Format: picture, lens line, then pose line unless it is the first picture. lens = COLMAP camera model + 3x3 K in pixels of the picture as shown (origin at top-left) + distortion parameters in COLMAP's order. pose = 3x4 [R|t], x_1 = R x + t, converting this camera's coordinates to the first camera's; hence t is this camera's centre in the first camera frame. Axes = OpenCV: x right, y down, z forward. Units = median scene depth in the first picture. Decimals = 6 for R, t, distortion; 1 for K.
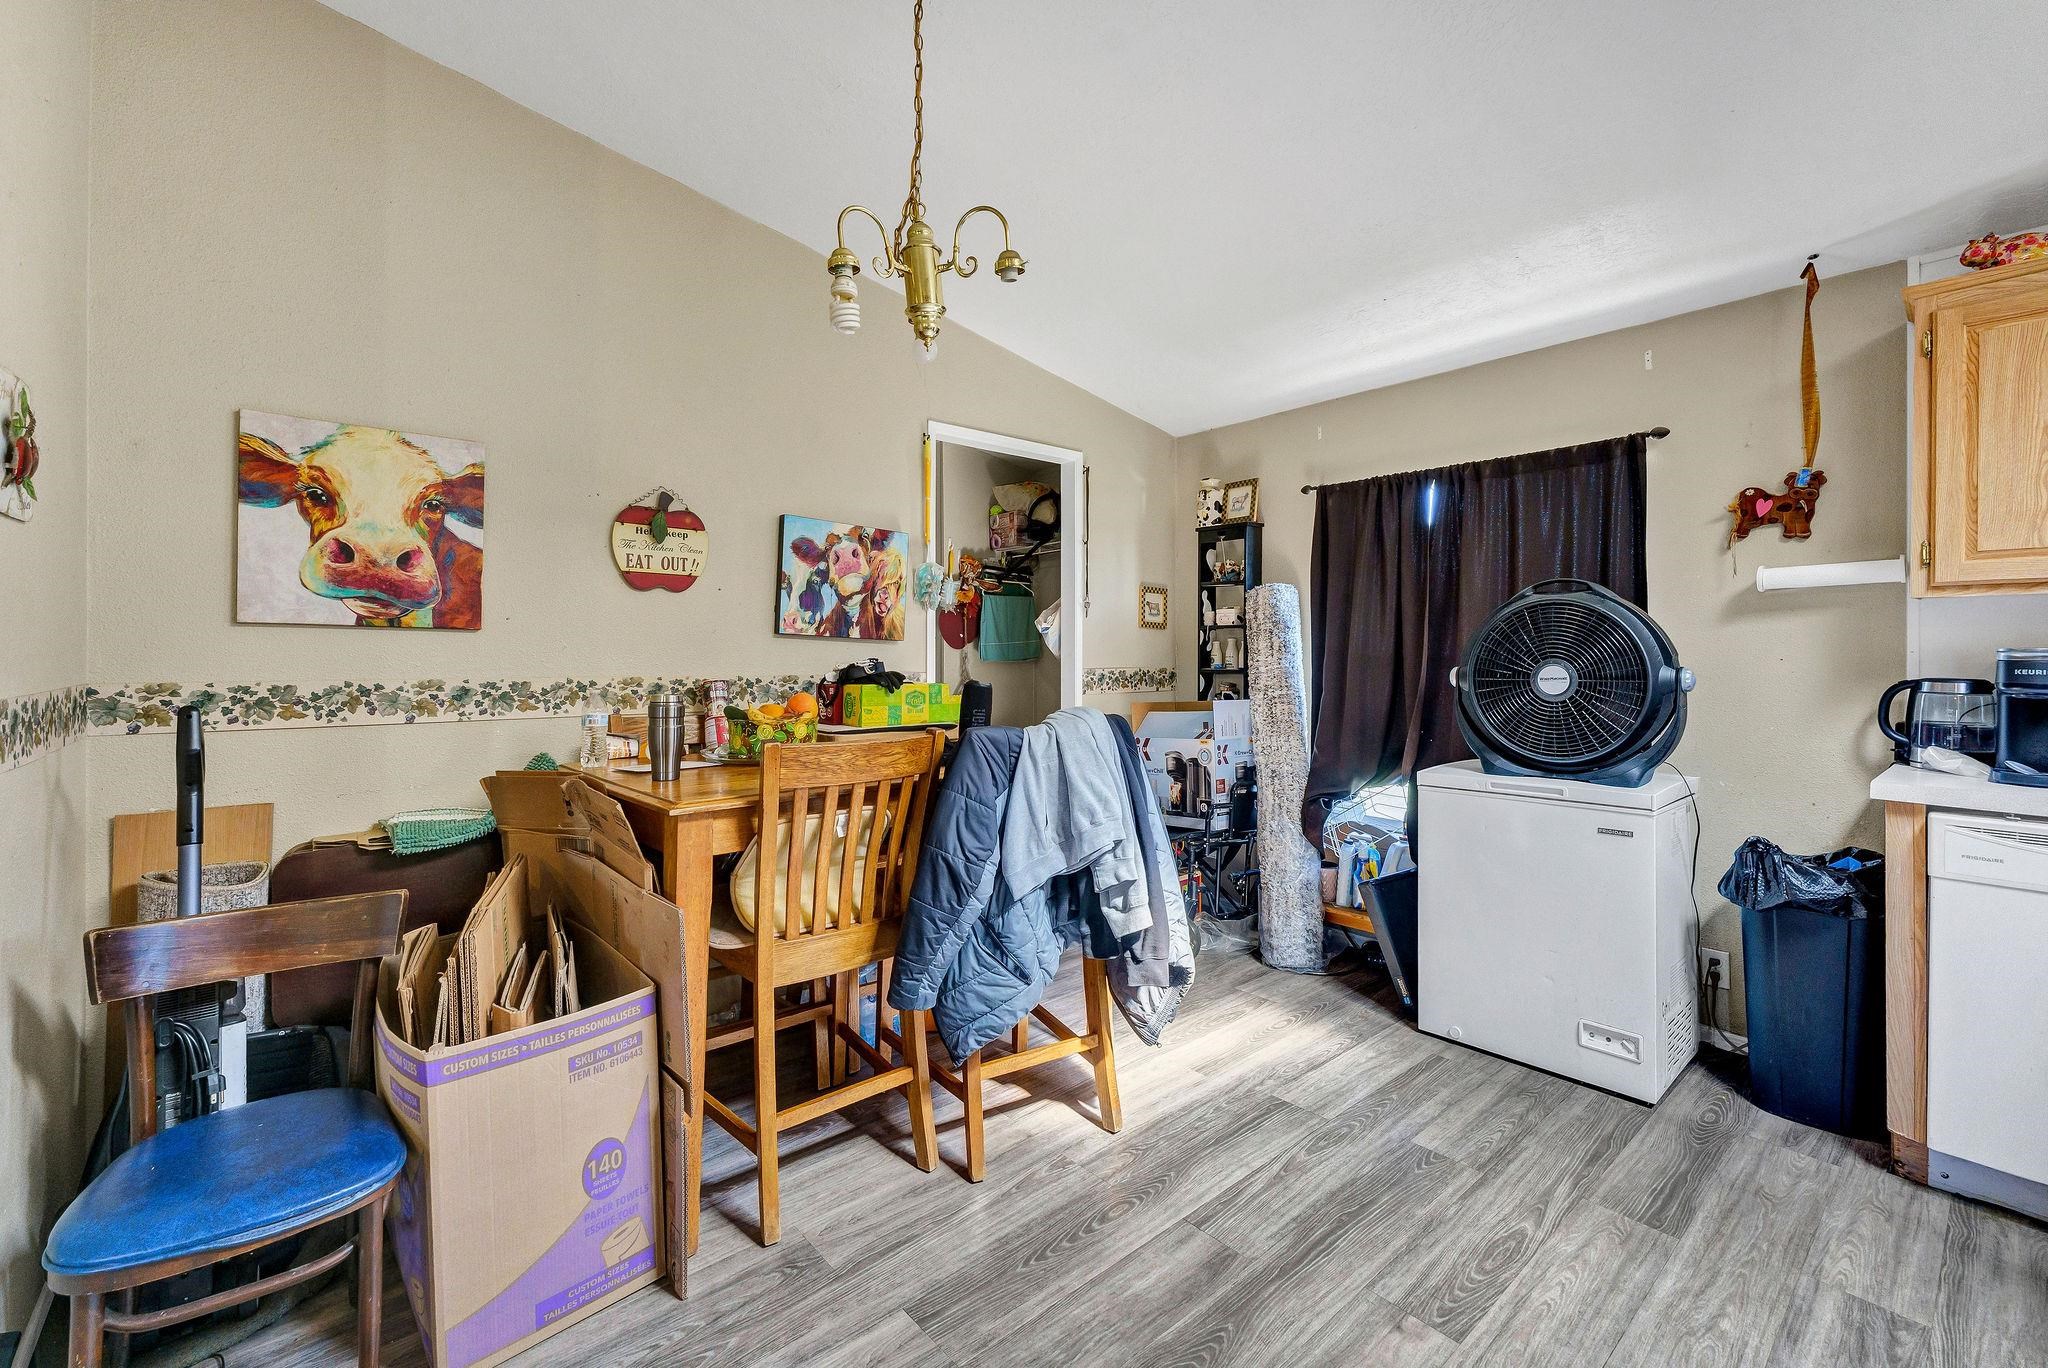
lens RADIAL K [[846.1, 0, 1049.6], [0, 846.1, 656.3], [0, 0, 1]] dist [0.001604, -0.000866]
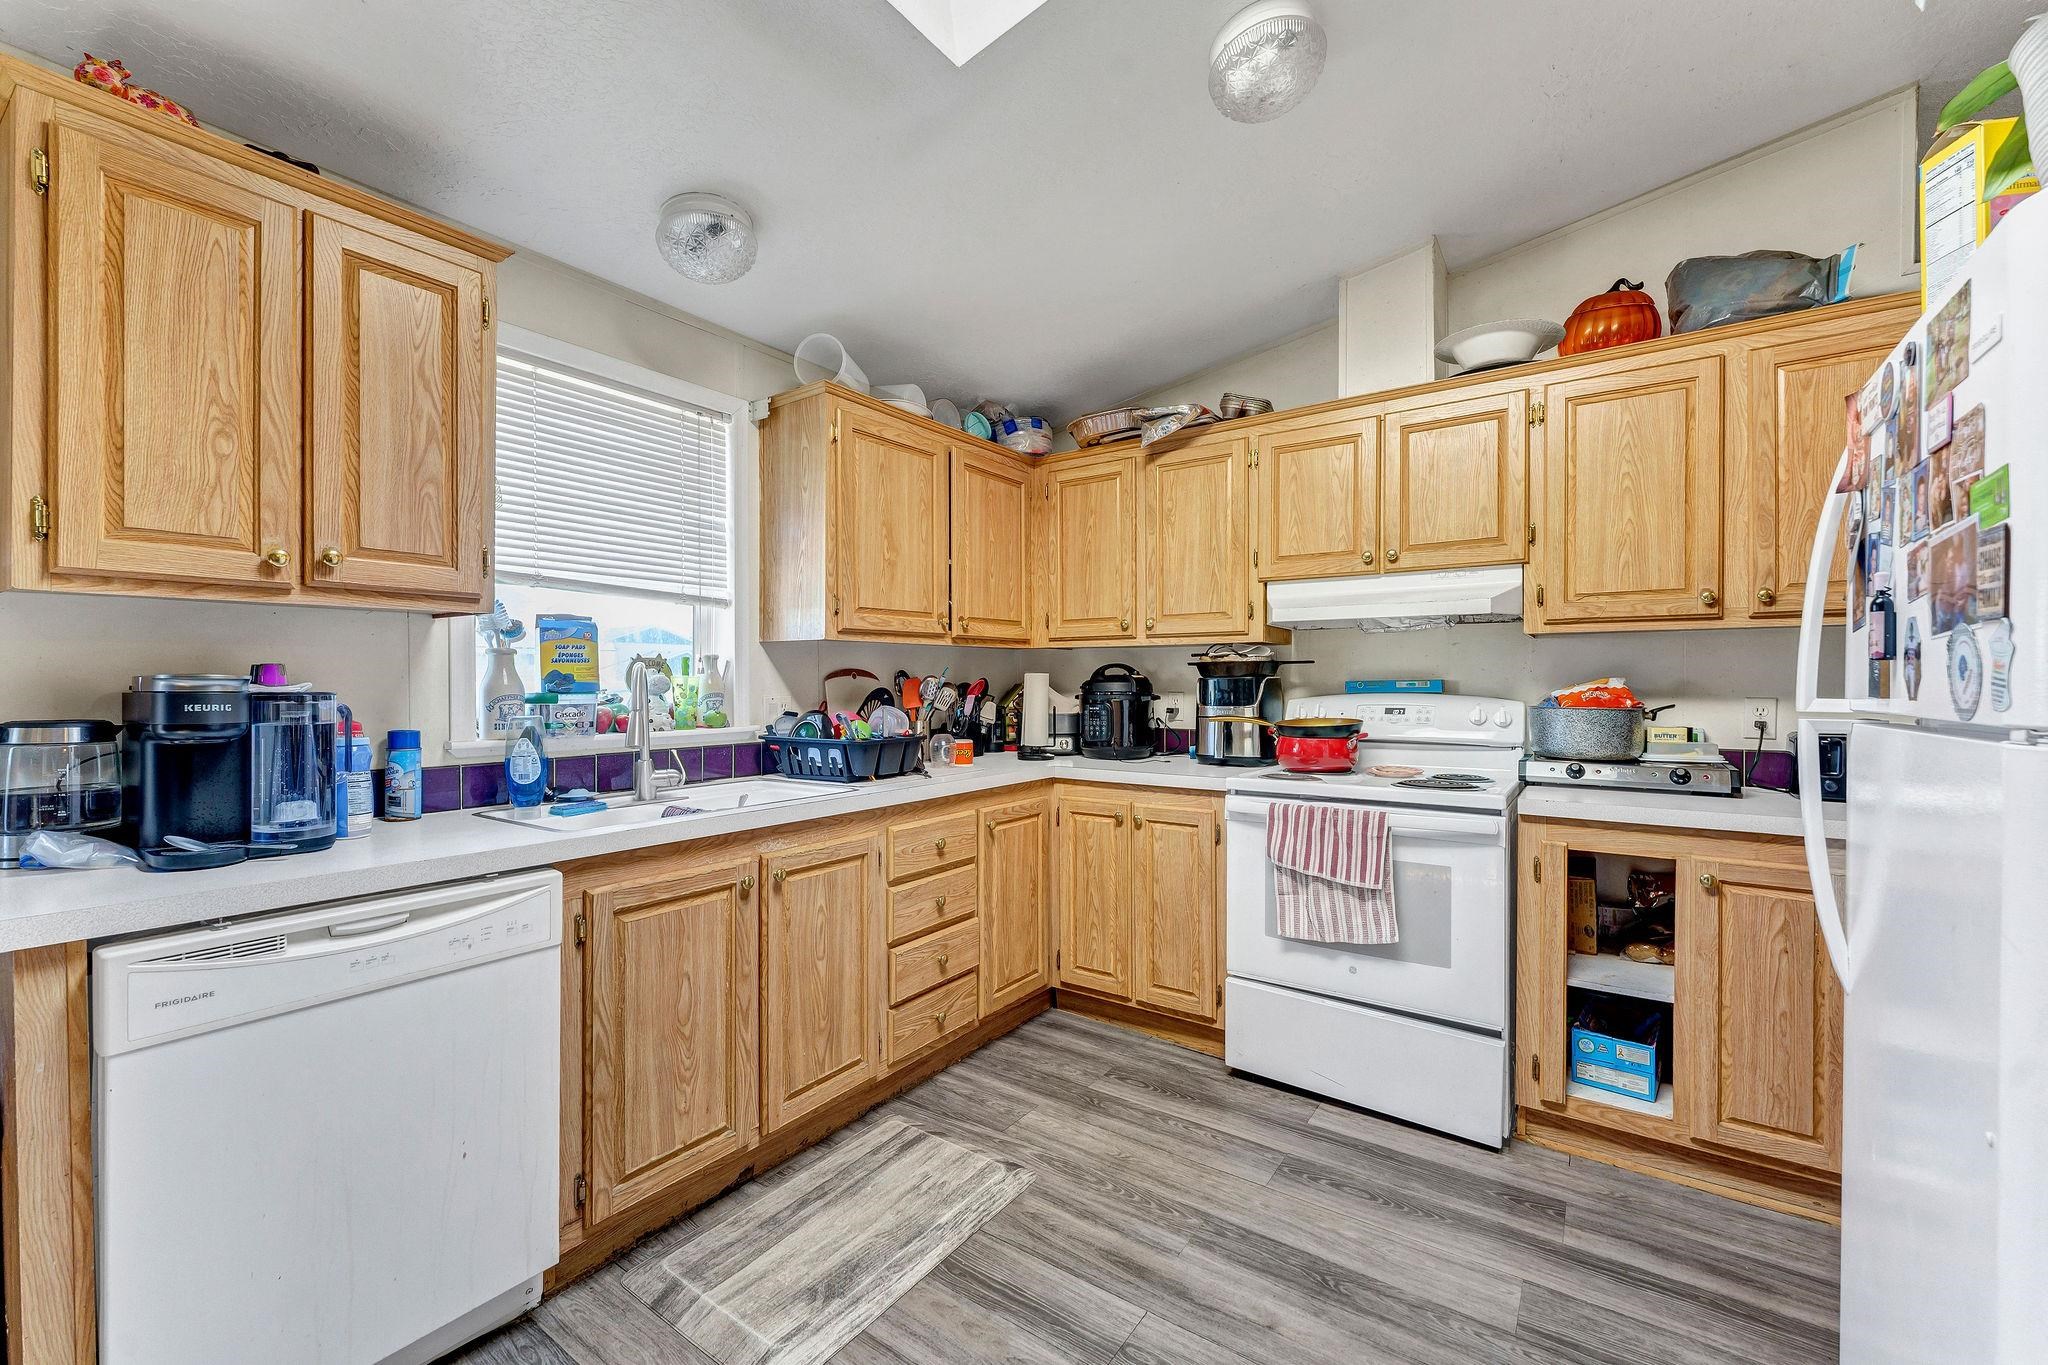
lens RADIAL K [[846.1, 0, 1017.8], [0, 846.1, 685.7], [0, 0, 1]] dist [0.001604, -0.000866]
pose [[-0.221943, -0.009341, 0.975015, 0.273915], [0.003269, 0.999941, 0.010324, -0.004471], [-0.975054, 0.005479, -0.221899, 0.431266]]
